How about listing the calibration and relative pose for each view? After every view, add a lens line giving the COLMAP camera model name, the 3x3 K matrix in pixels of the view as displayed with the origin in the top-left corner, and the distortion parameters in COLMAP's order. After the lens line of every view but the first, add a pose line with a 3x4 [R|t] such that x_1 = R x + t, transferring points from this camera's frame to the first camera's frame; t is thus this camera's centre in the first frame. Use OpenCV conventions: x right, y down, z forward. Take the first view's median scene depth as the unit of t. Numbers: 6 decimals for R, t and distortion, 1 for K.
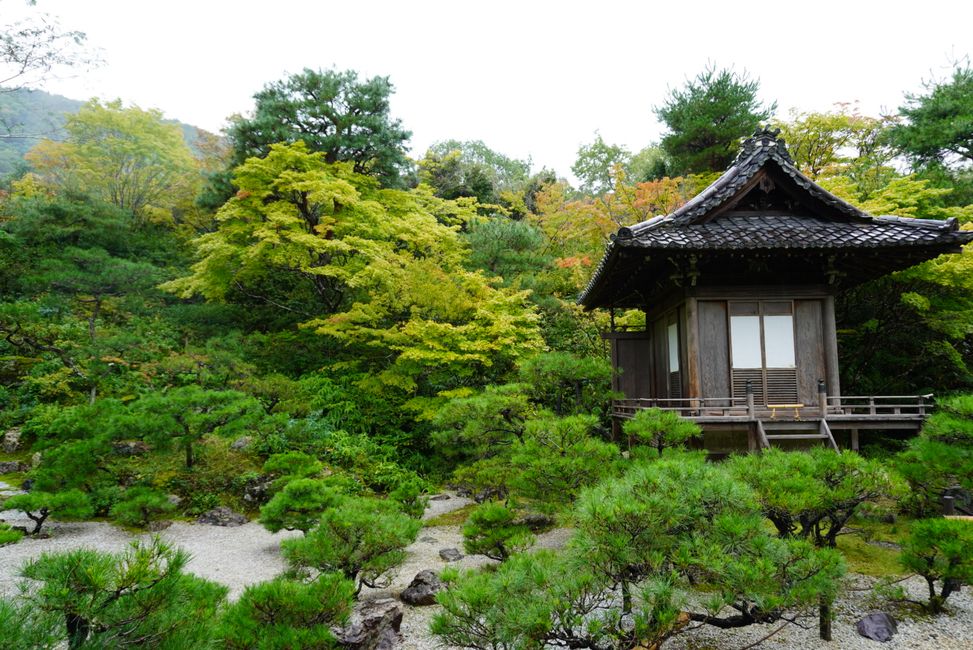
lens RADIAL K [[649.5, 0, 486.5], [0, 649.5, 325.0], [0, 0, 1]] dist [0.002190, 0.000319]
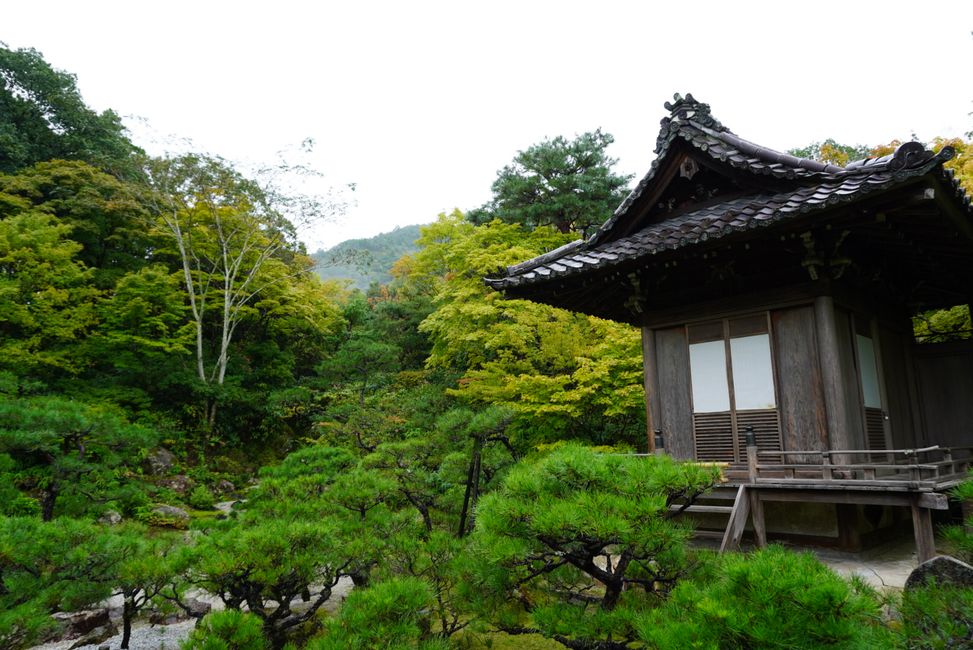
lens RADIAL K [[649.5, 0, 486.5], [0, 649.5, 325.0], [0, 0, 1]] dist [0.002190, 0.000319]
pose [[0.737416, -0.132683, -0.662279, 0.712552], [0.085171, 0.990956, -0.103697, 0.022937], [0.670047, 0.020061, 0.742047, 0.273769]]
